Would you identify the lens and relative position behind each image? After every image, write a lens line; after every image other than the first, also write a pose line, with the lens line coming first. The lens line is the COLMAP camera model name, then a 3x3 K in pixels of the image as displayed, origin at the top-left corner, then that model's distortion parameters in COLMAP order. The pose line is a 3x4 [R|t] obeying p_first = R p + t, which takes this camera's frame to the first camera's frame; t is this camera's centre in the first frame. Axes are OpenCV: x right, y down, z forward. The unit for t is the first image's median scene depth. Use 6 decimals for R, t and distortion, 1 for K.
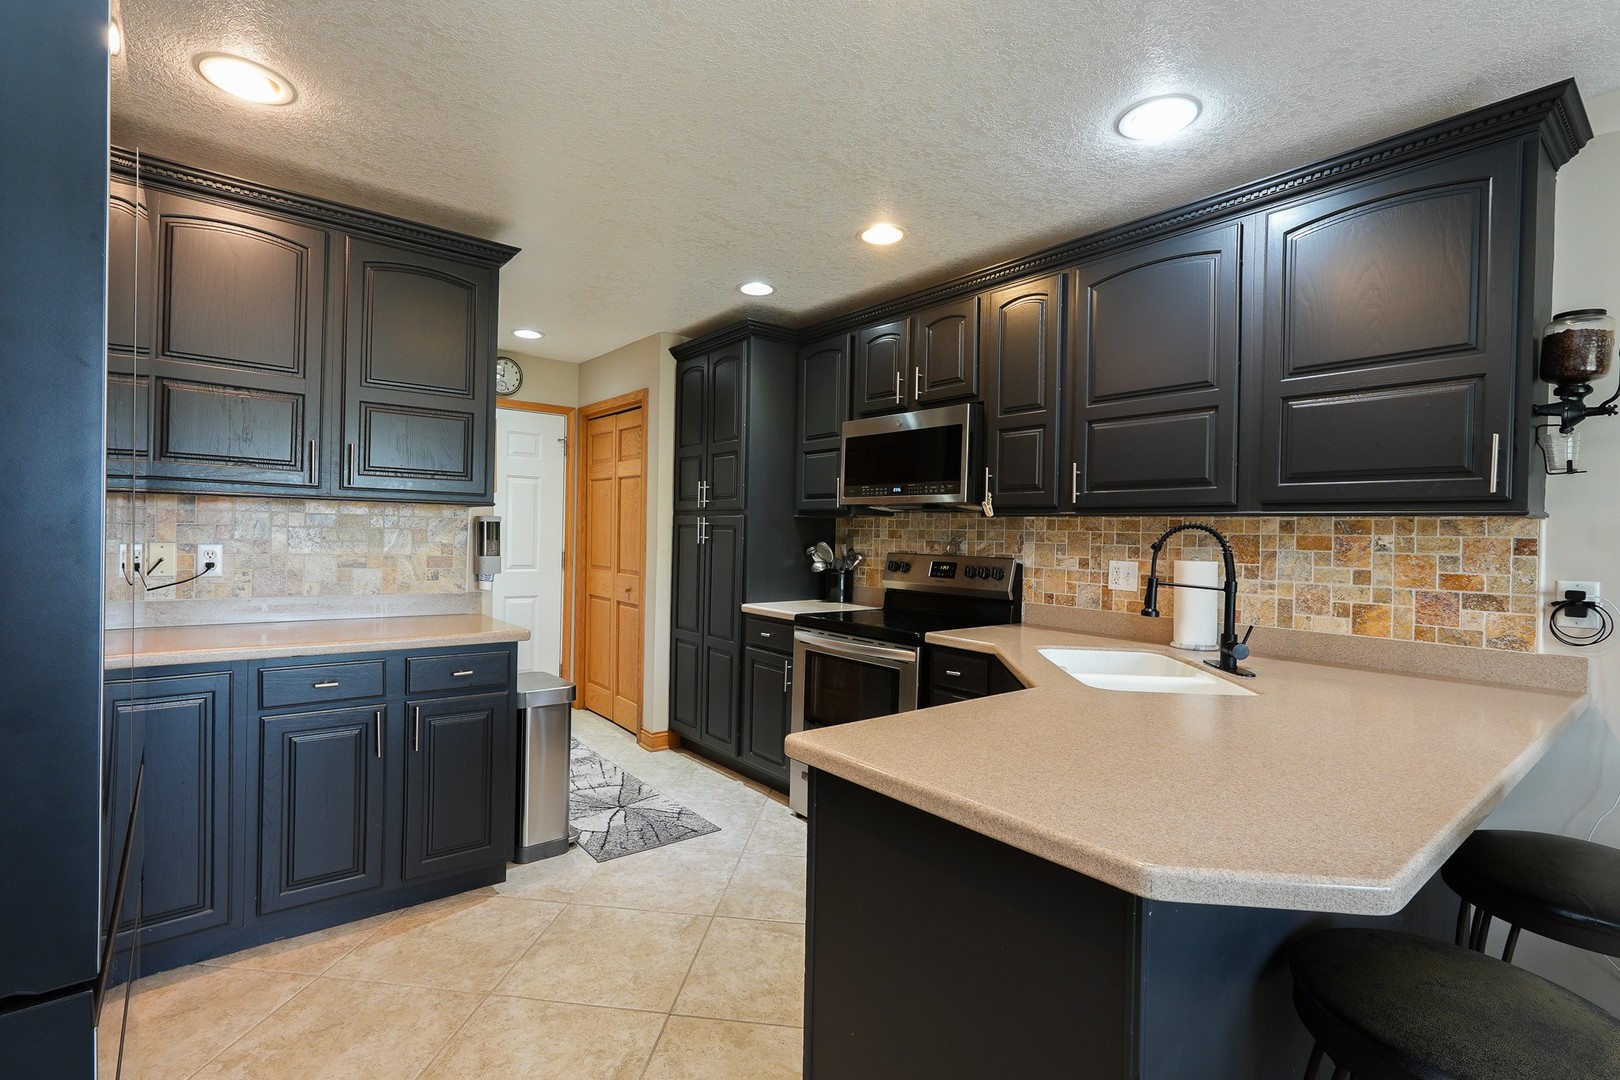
lens RADIAL K [[738.6, 0, 806.3], [0, 738.6, 540.0], [0, 0, 1]] dist [-0.022430, 0.012127]
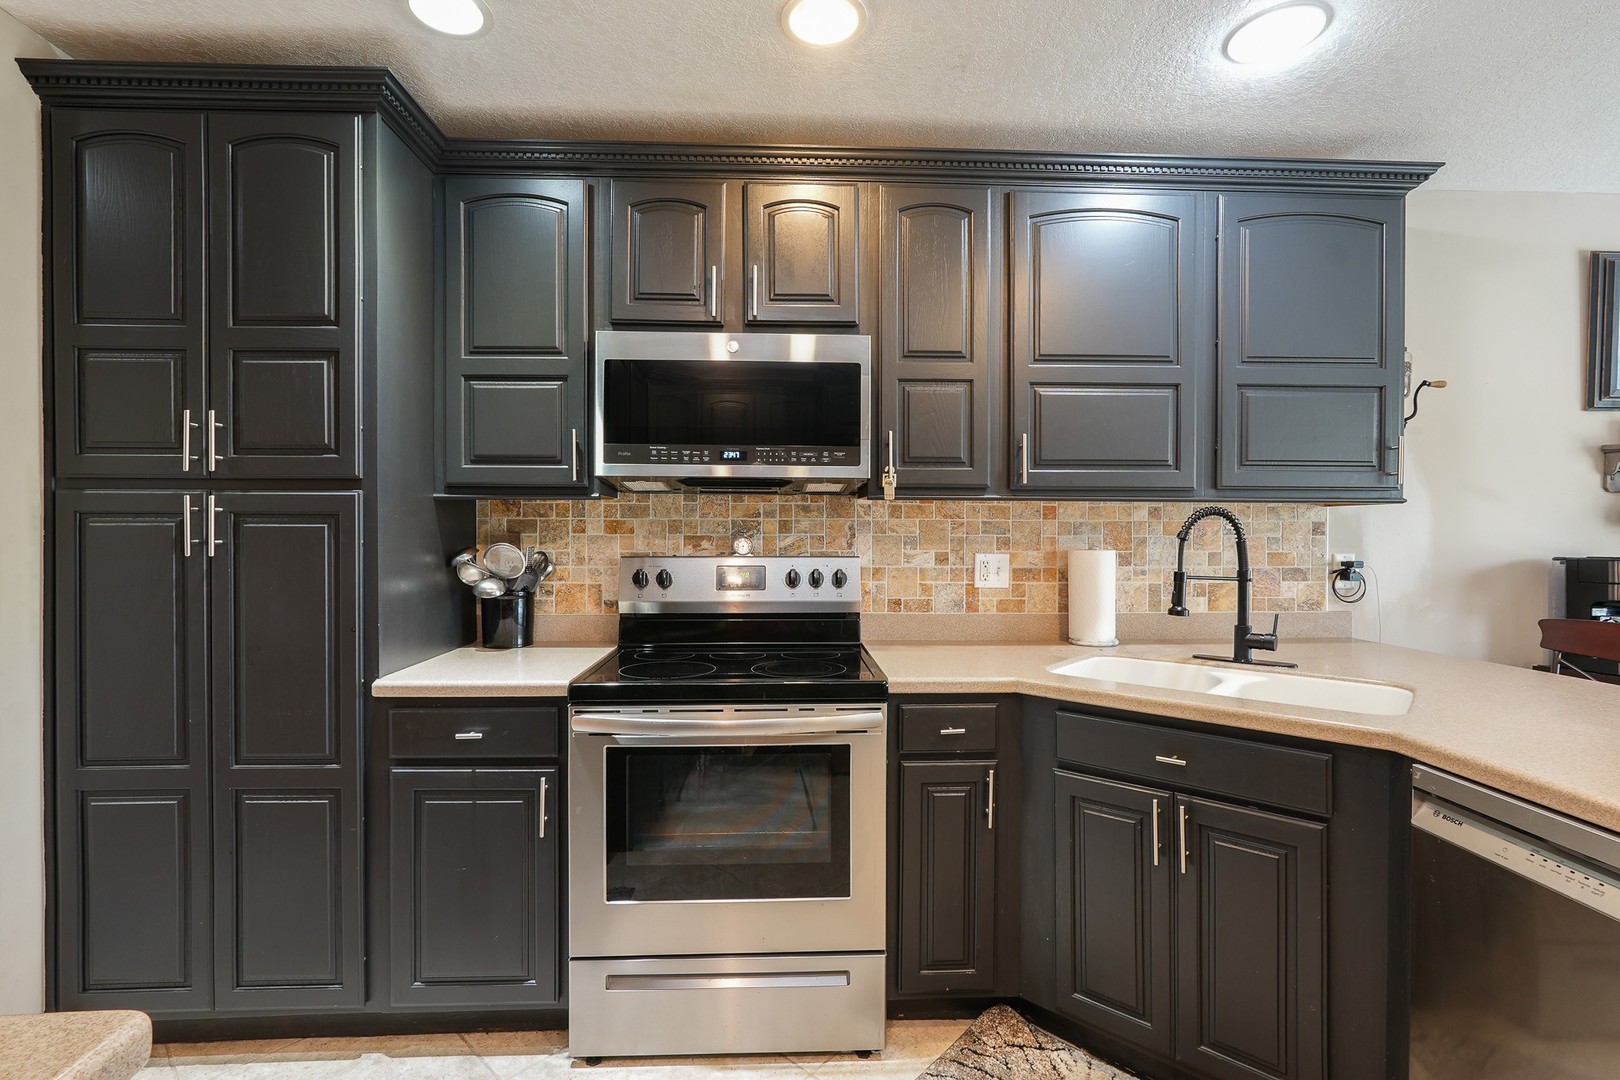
lens RADIAL K [[738.6, 0, 806.3], [0, 738.6, 540.0], [0, 0, 1]] dist [-0.022430, 0.012127]
pose [[0.594986, -0.030665, 0.803151, -0.378426], [0.017988, 0.999530, 0.024837, -0.012224], [-0.803535, -0.000331, 0.595258, 0.643700]]
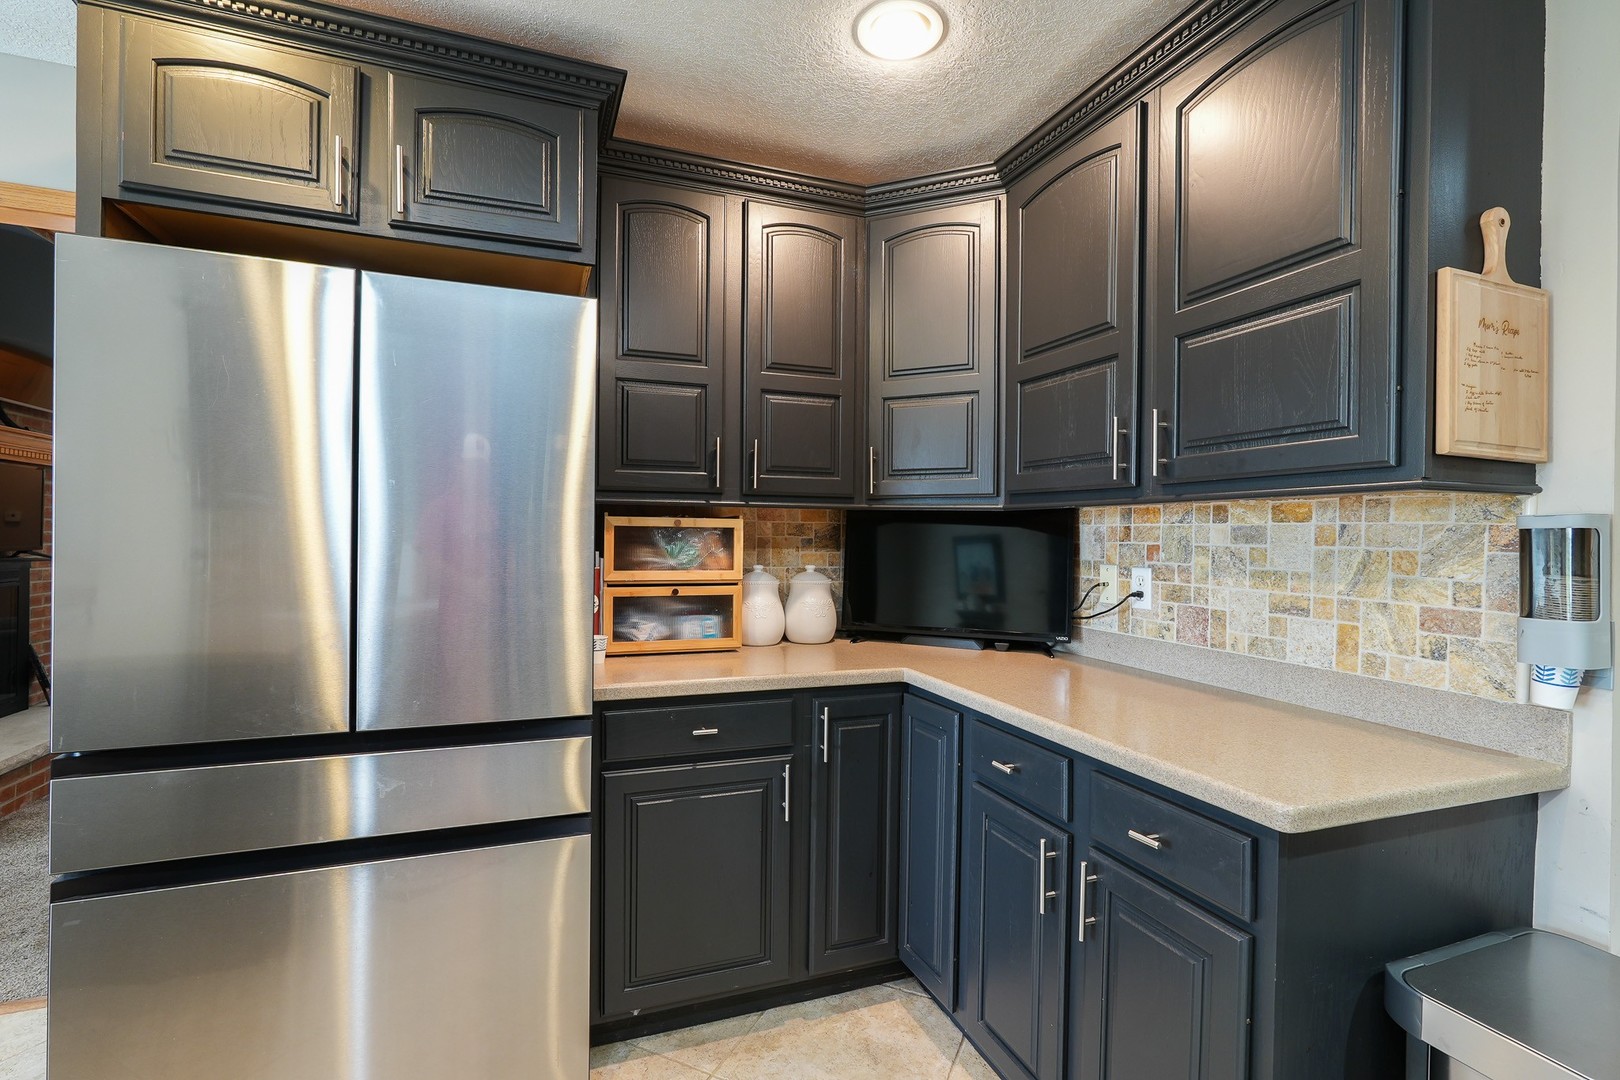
lens RADIAL K [[738.6, 0, 806.3], [0, 738.6, 540.0], [0, 0, 1]] dist [-0.022430, 0.012127]
pose [[-0.329150, -0.021739, -0.944027, 0.055470], [-0.026278, 0.999559, -0.013856, -0.003415], [0.943912, 0.020246, -0.329576, 0.797243]]
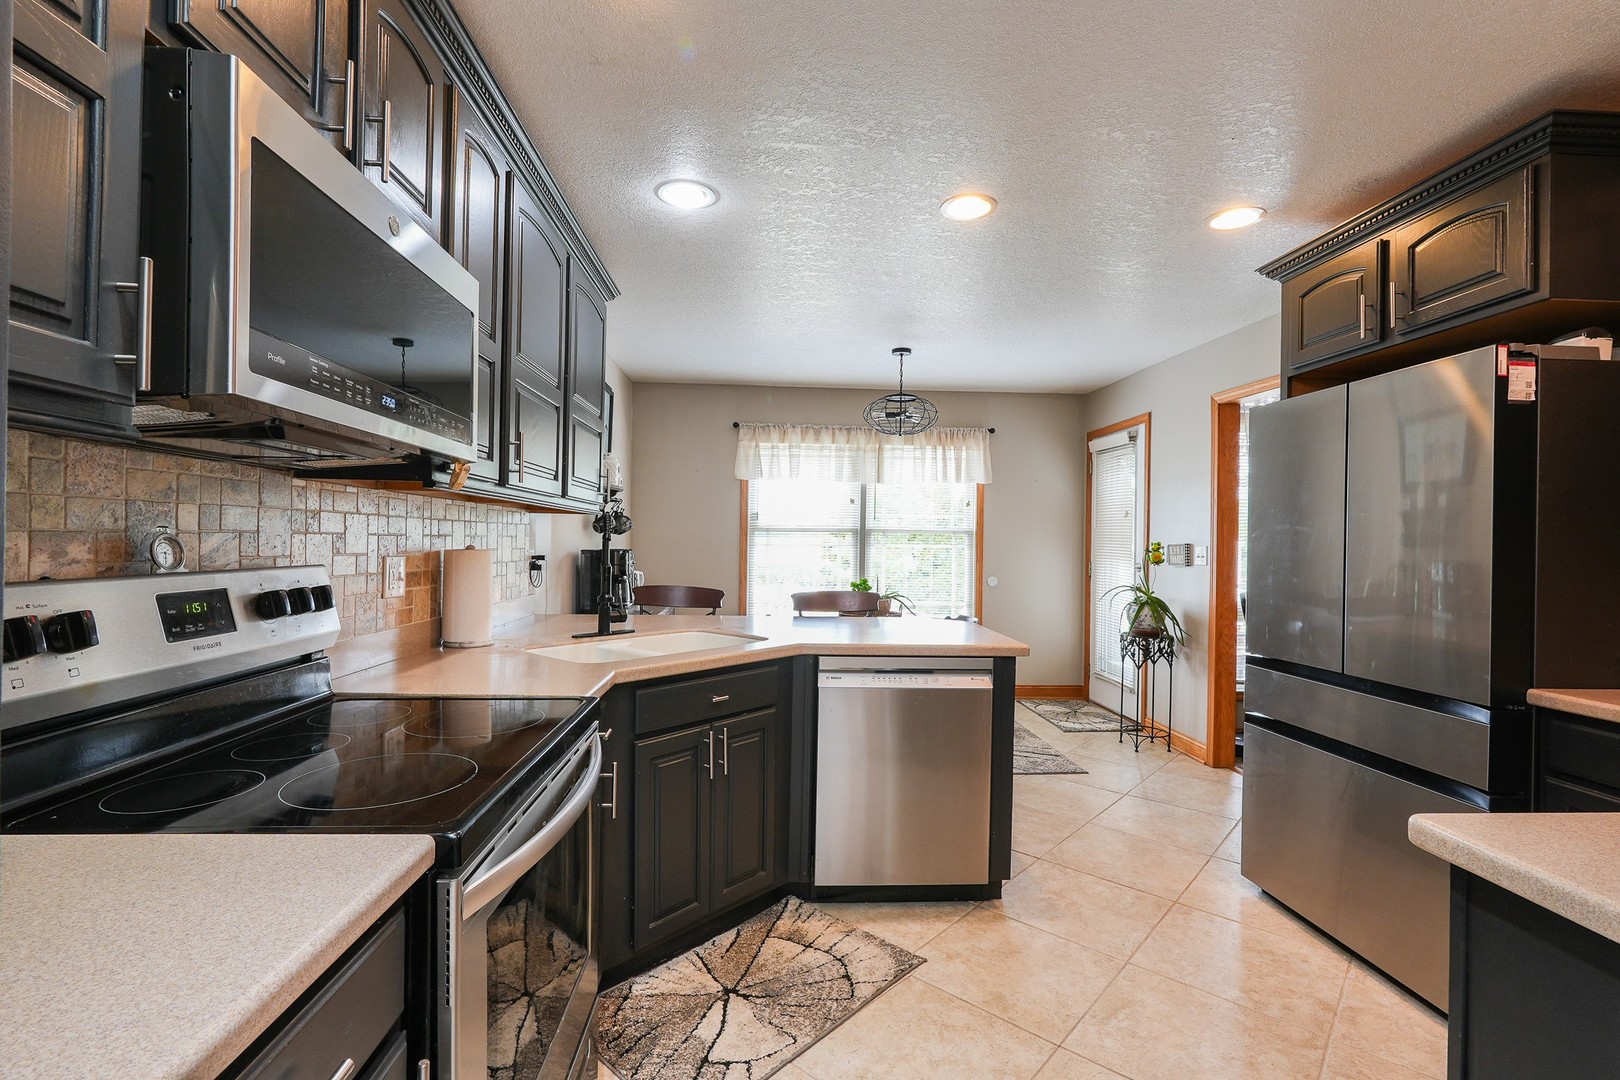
lens RADIAL K [[738.6, 0, 806.3], [0, 738.6, 540.0], [0, 0, 1]] dist [-0.022430, 0.012127]
pose [[-0.812431, -0.036585, 0.581908, -0.299776], [-0.030725, 0.999329, 0.019932, -0.013243], [-0.582247, -0.001686, -0.813010, 1.312424]]
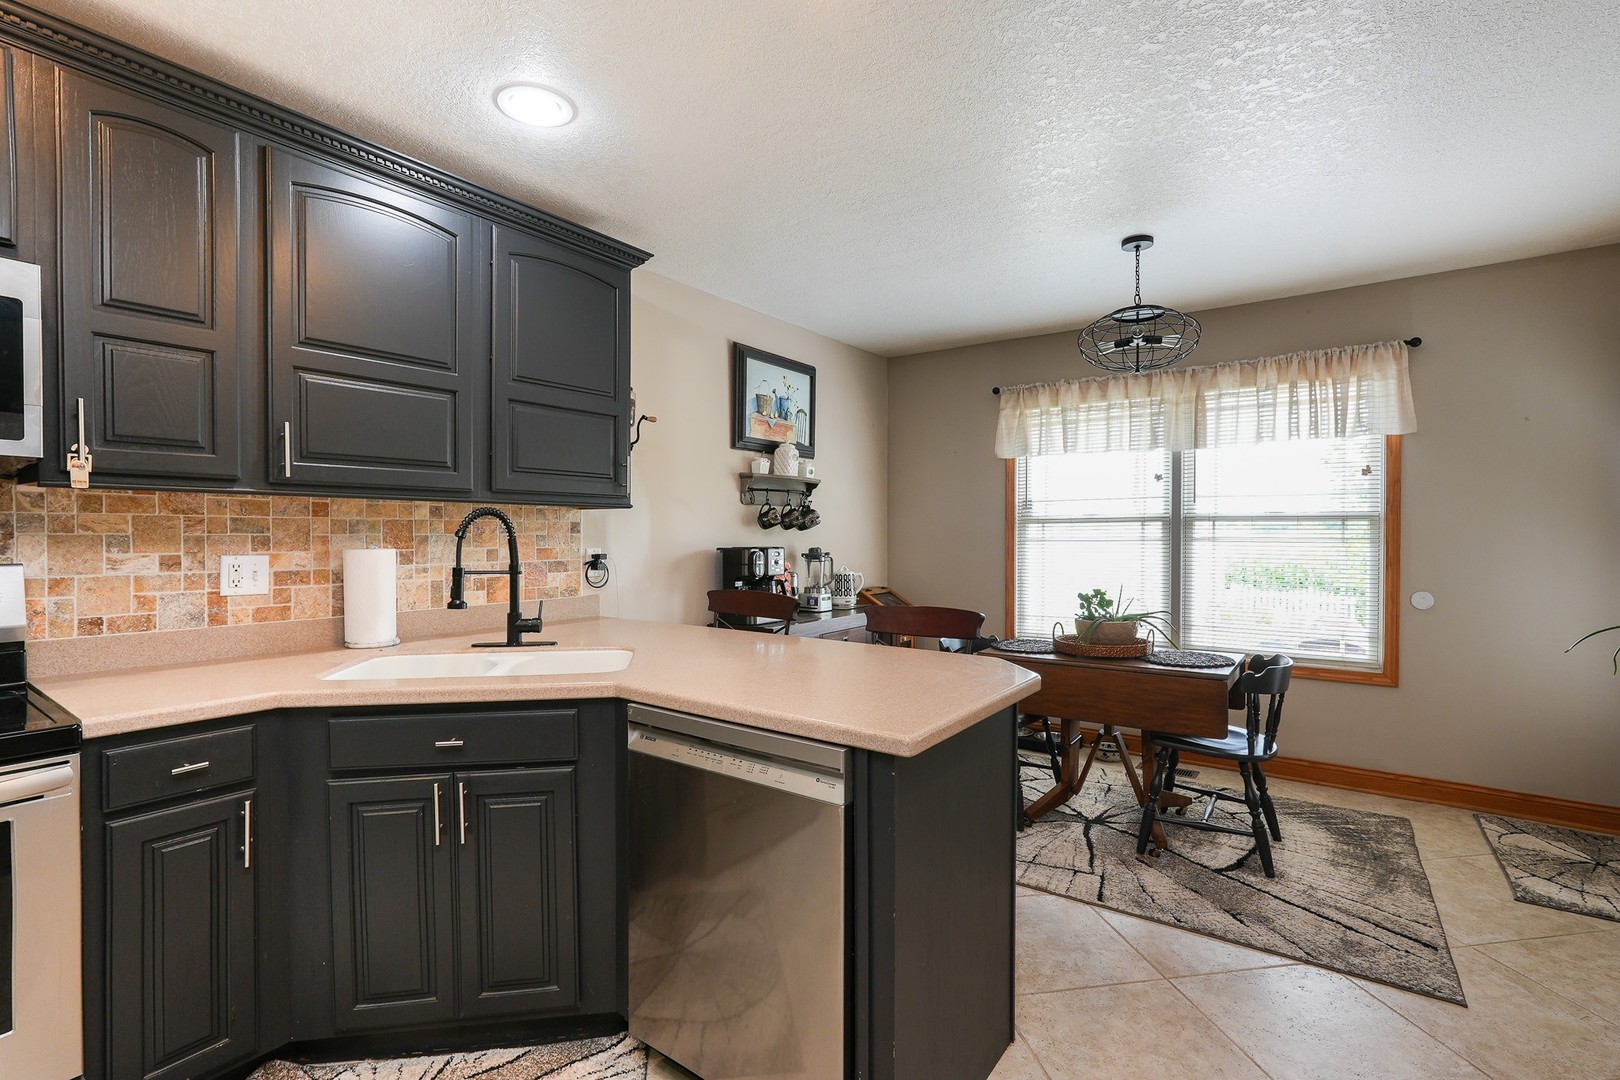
lens RADIAL K [[738.6, 0, 806.3], [0, 738.6, 540.0], [0, 0, 1]] dist [-0.022430, 0.012127]
pose [[-0.257583, -0.034014, 0.965657, -0.416409], [0.000267, 0.999378, 0.035273, -0.012516], [-0.966256, 0.009343, -0.257414, 0.625358]]
